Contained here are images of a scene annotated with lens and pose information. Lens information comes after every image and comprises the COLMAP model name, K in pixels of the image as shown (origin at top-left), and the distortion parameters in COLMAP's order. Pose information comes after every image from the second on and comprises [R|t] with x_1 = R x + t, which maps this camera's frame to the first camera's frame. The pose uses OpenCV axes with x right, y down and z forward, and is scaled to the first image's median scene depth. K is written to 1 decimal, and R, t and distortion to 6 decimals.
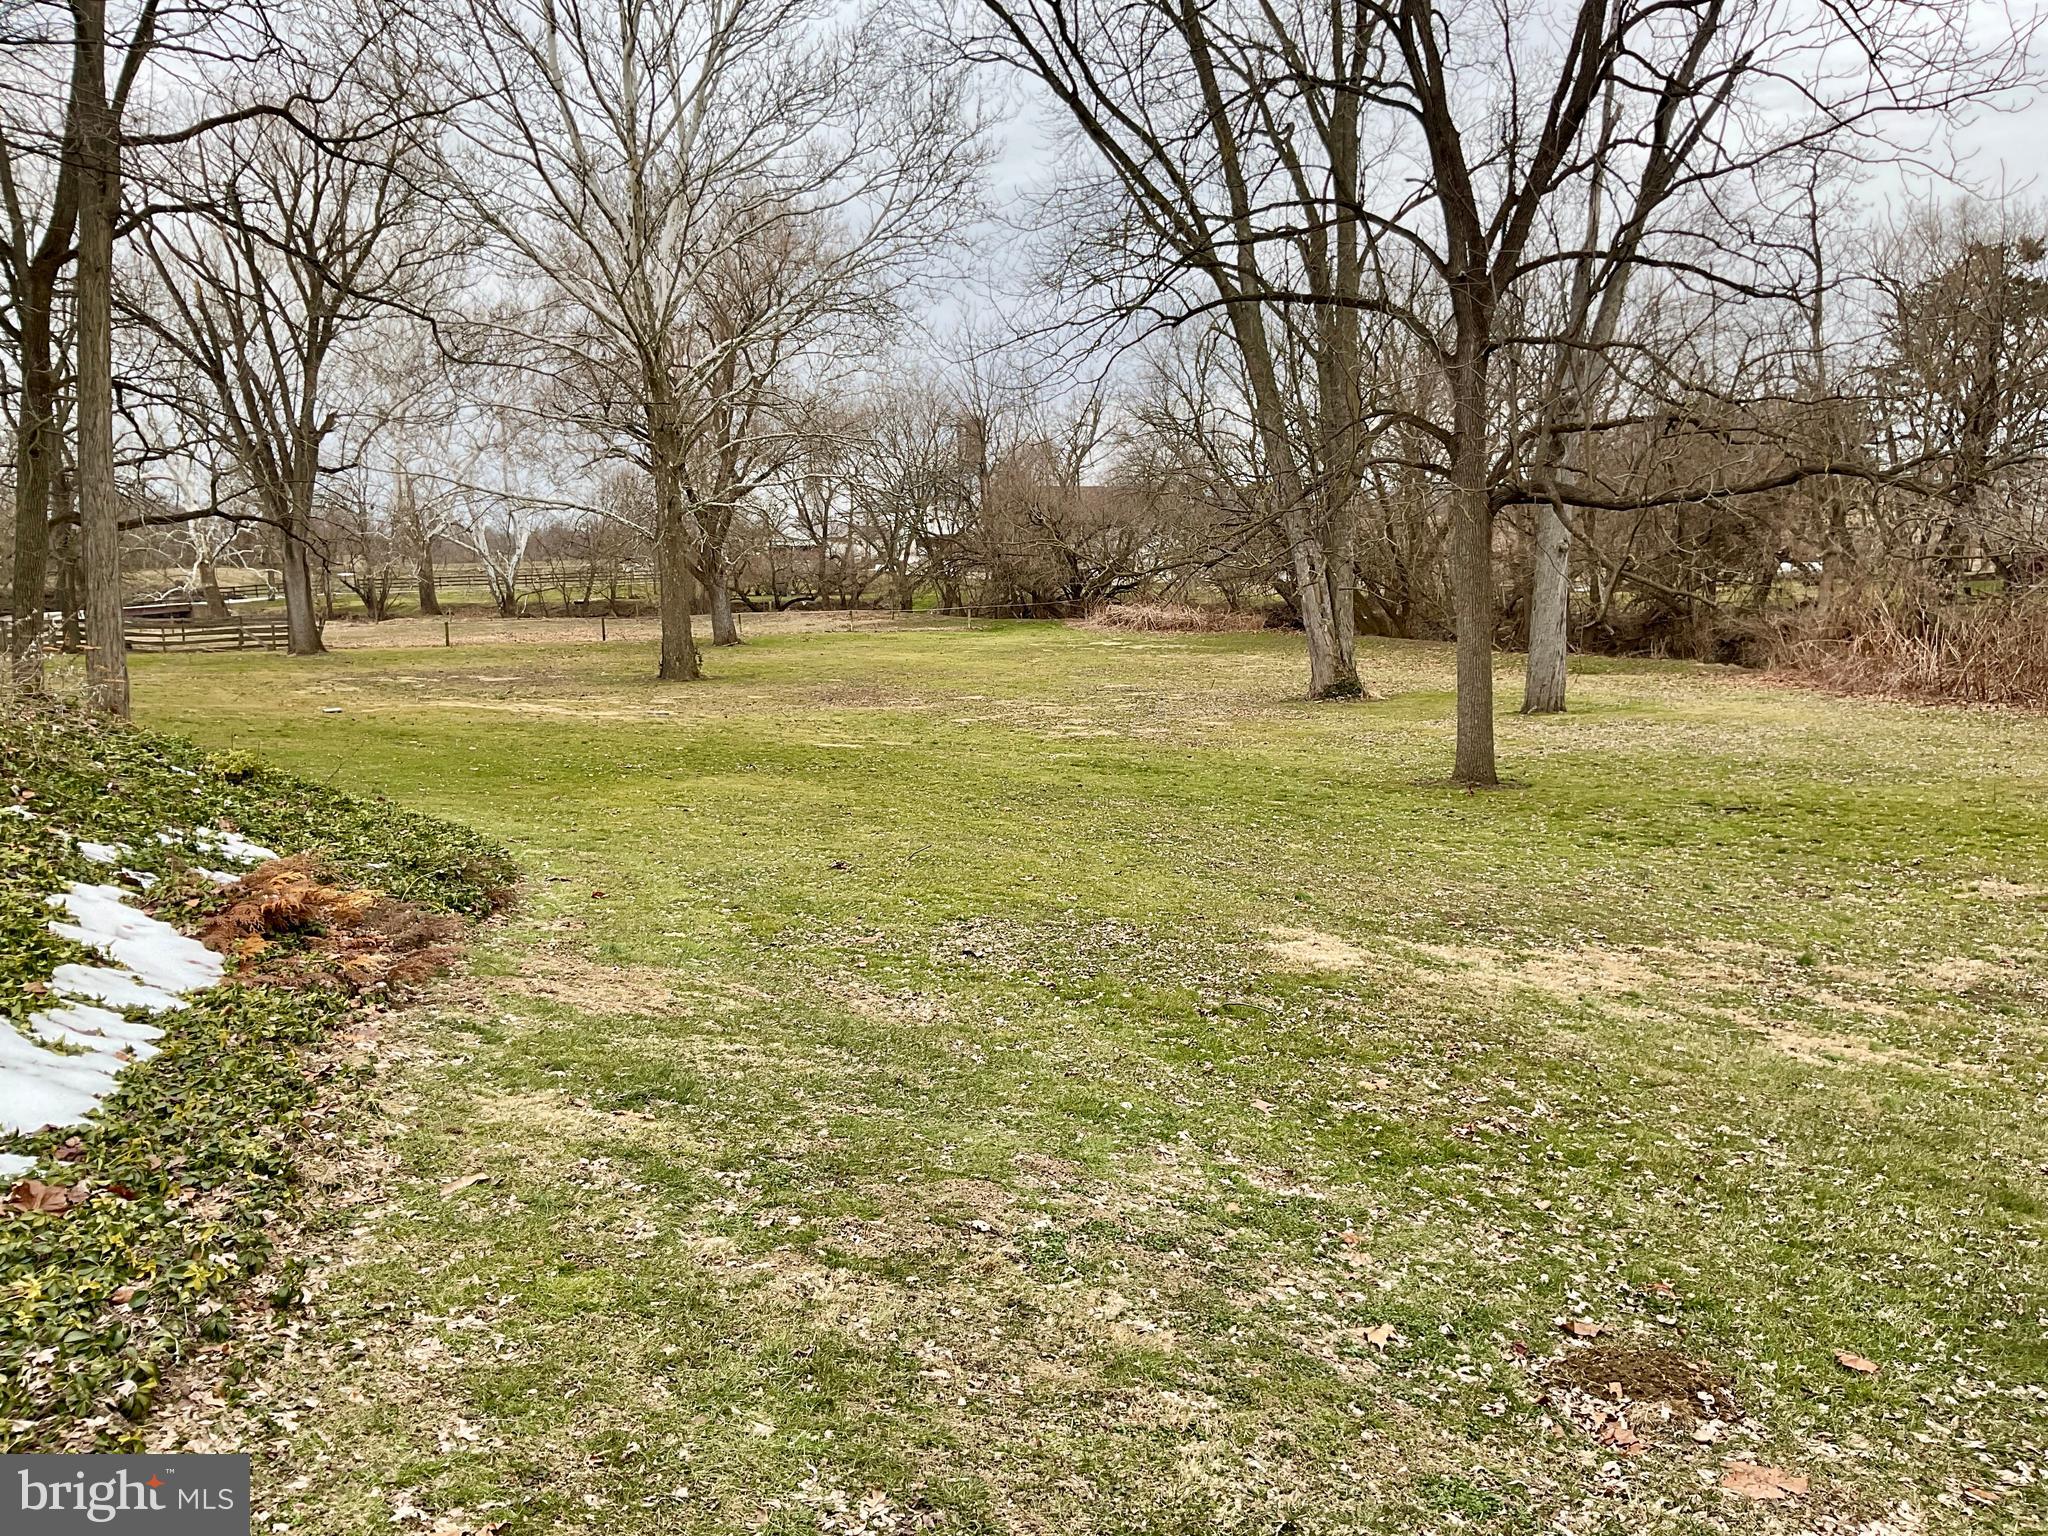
lens RADIAL K [[1688.8, 0, 1009.2], [0, 1688.8, 768.2], [0, 0, 1]] dist [0.095515, -0.193786]
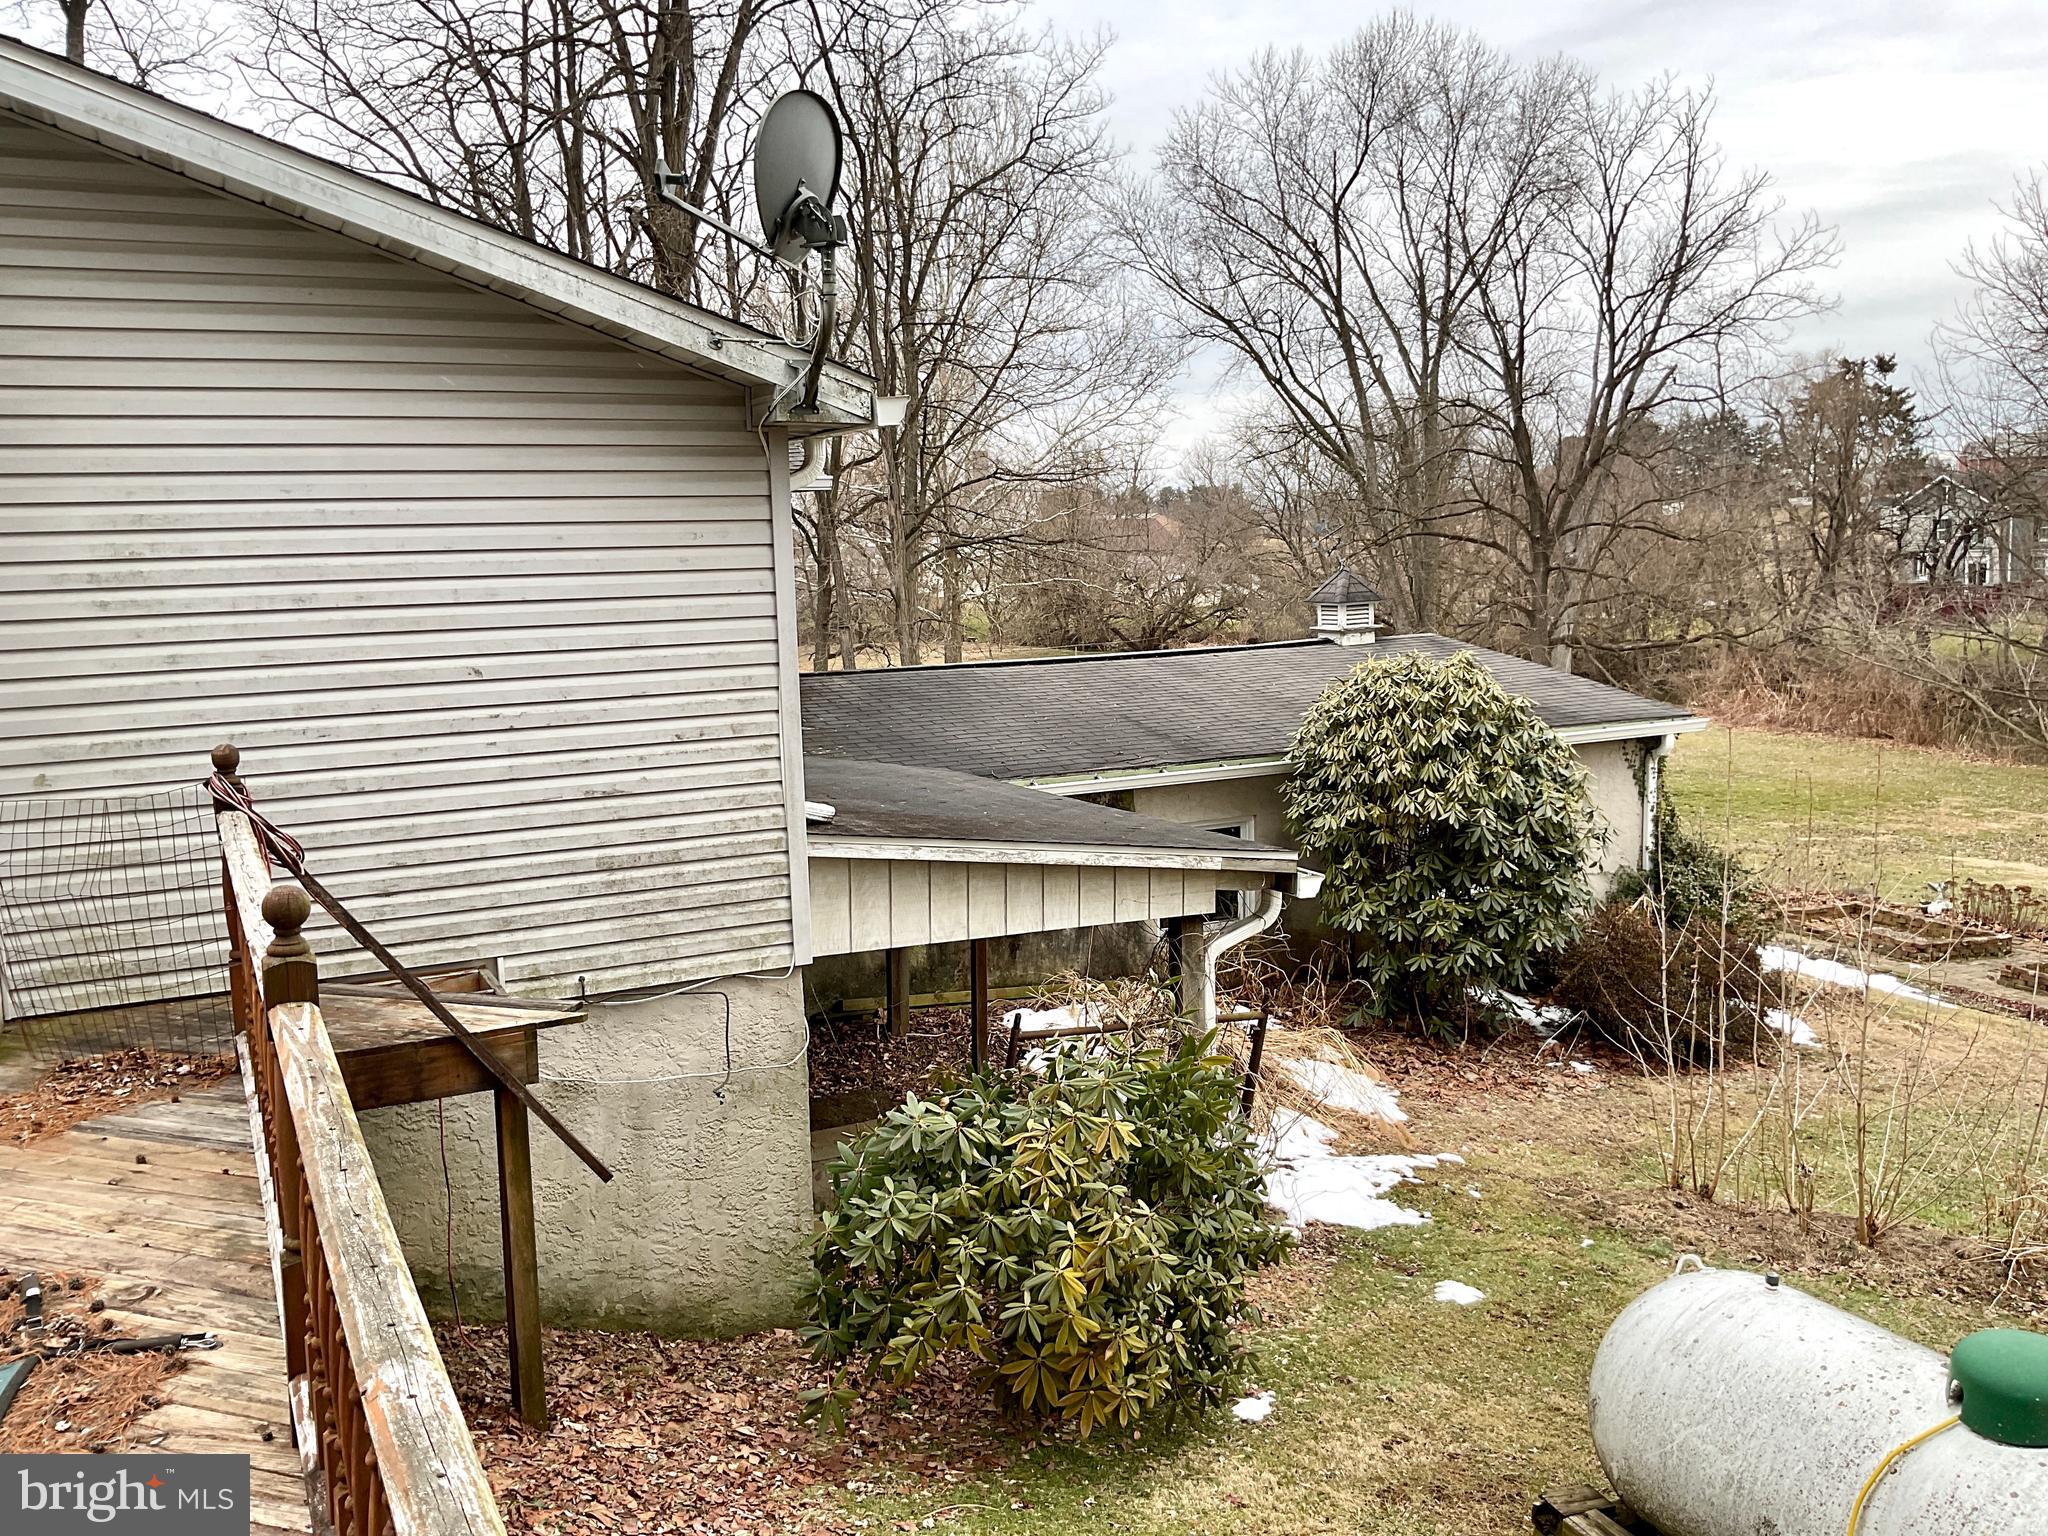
lens RADIAL K [[1688.8, 0, 1009.2], [0, 1688.8, 768.2], [0, 0, 1]] dist [0.095515, -0.193786]
pose [[0.999173, -0.013974, 0.038197, -0.298028], [0.013561, 0.999847, 0.011035, -0.030028], [-0.038346, -0.010508, 0.999209, -0.675078]]
